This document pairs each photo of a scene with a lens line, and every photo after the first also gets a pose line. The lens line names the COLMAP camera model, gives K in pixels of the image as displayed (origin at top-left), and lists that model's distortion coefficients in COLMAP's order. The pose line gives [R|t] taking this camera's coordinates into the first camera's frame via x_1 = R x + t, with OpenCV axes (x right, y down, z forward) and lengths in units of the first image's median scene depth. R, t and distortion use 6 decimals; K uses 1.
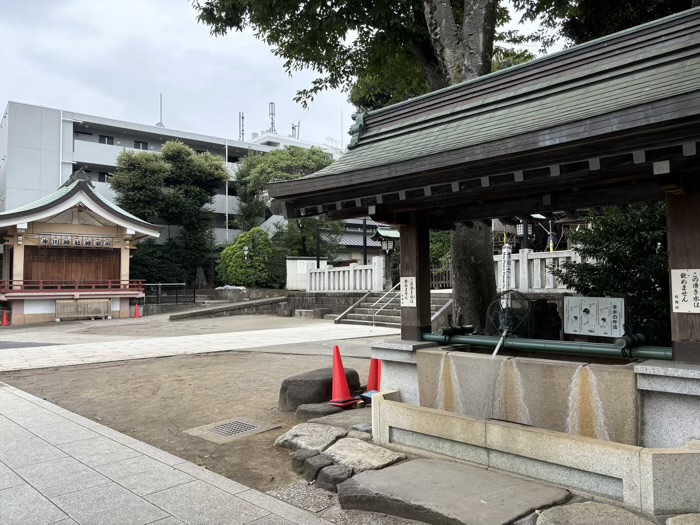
lens RADIAL K [[527.8, 0, 334.3], [0, 527.8, 261.8], [0, 0, 1]] dist [0.010446, -0.005789]
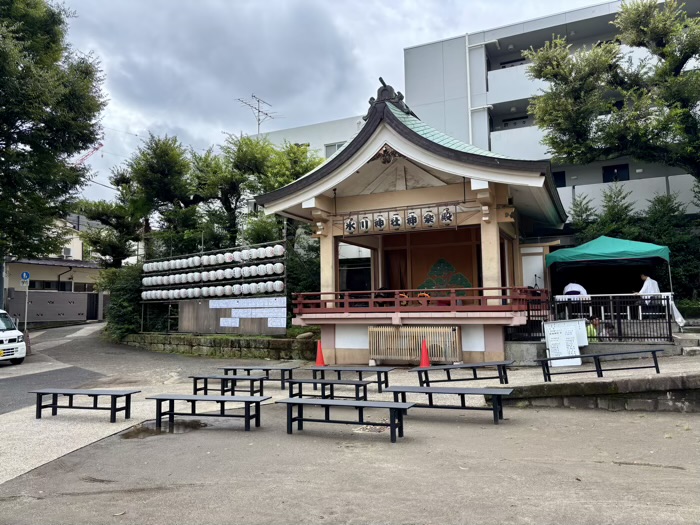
lens RADIAL K [[527.8, 0, 334.3], [0, 527.8, 261.8], [0, 0, 1]] dist [0.010446, -0.005789]
pose [[0.491923, -0.065719, -0.868155, -0.048263], [0.054787, 0.997507, -0.044467, 0.025318], [0.868913, -0.025689, 0.494298, 0.668524]]
